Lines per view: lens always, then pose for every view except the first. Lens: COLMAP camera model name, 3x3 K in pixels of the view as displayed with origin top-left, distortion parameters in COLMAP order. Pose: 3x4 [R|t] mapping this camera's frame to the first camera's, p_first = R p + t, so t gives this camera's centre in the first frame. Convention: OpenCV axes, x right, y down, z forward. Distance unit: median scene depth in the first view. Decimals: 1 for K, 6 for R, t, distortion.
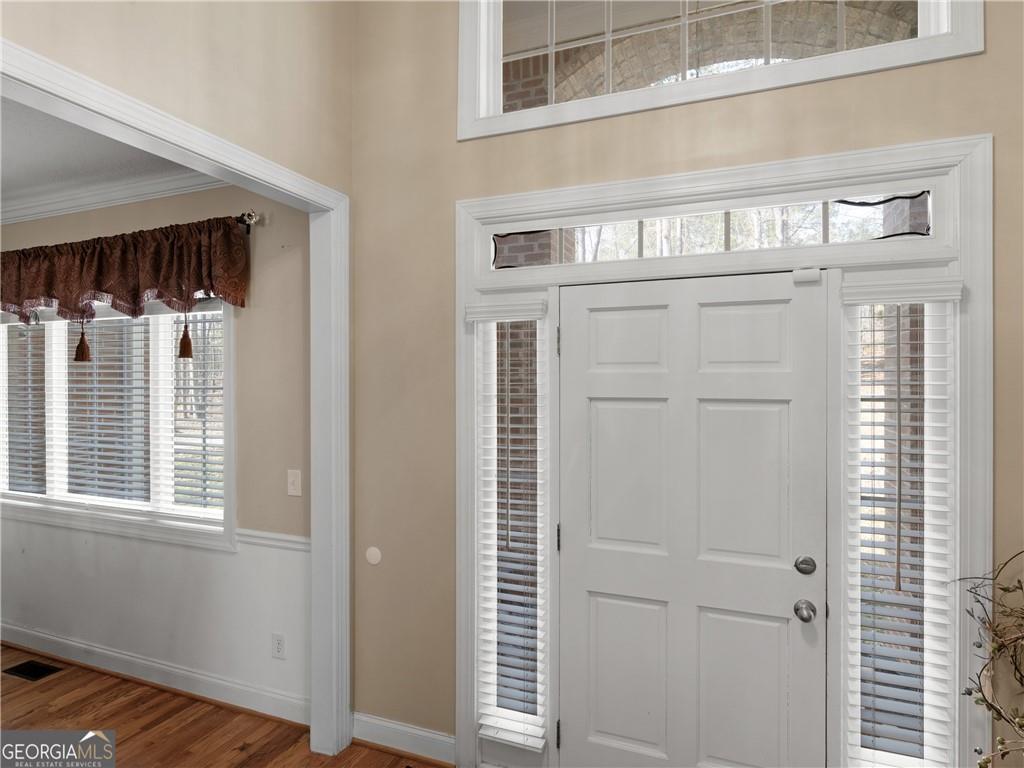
lens RADIAL K [[555.2, 0, 516.0], [0, 555.2, 388.9], [0, 0, 1]] dist [-0.006480, 0.003090]
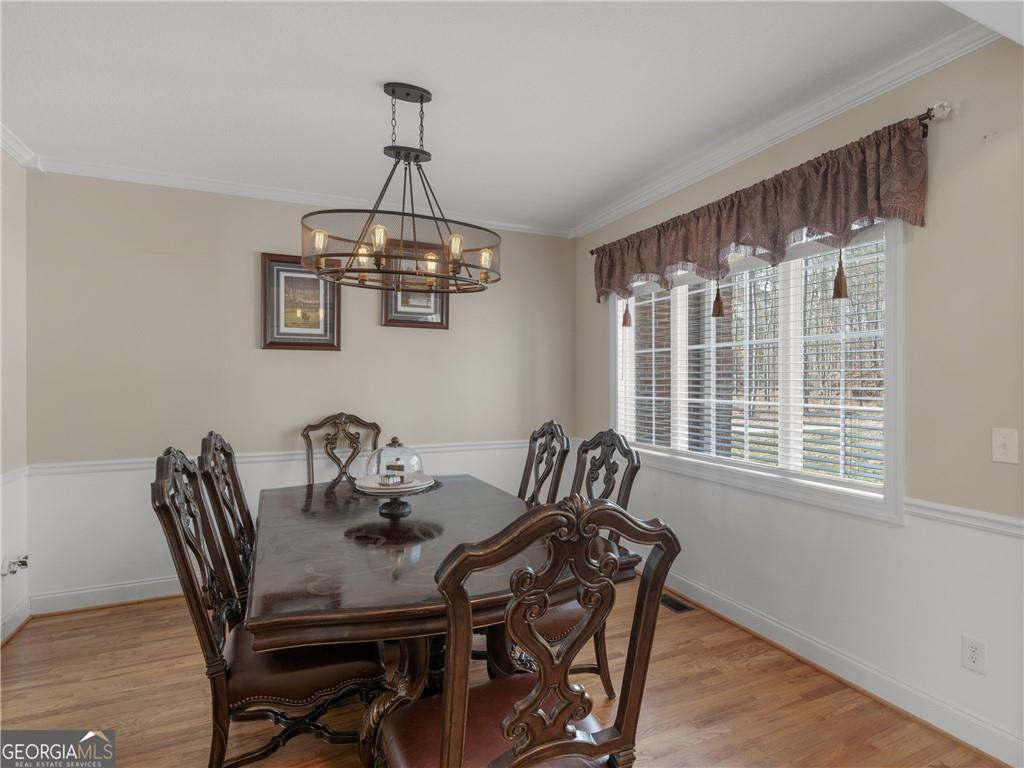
lens RADIAL K [[555.2, 0, 515.6], [0, 555.2, 388.3], [0, 0, 1]] dist [-0.006480, 0.003090]
pose [[0.713384, -0.006523, -0.700743, -0.341130], [0.004604, 0.999979, -0.004621, 0.090574], [0.700759, 0.000071, 0.713398, -0.004395]]
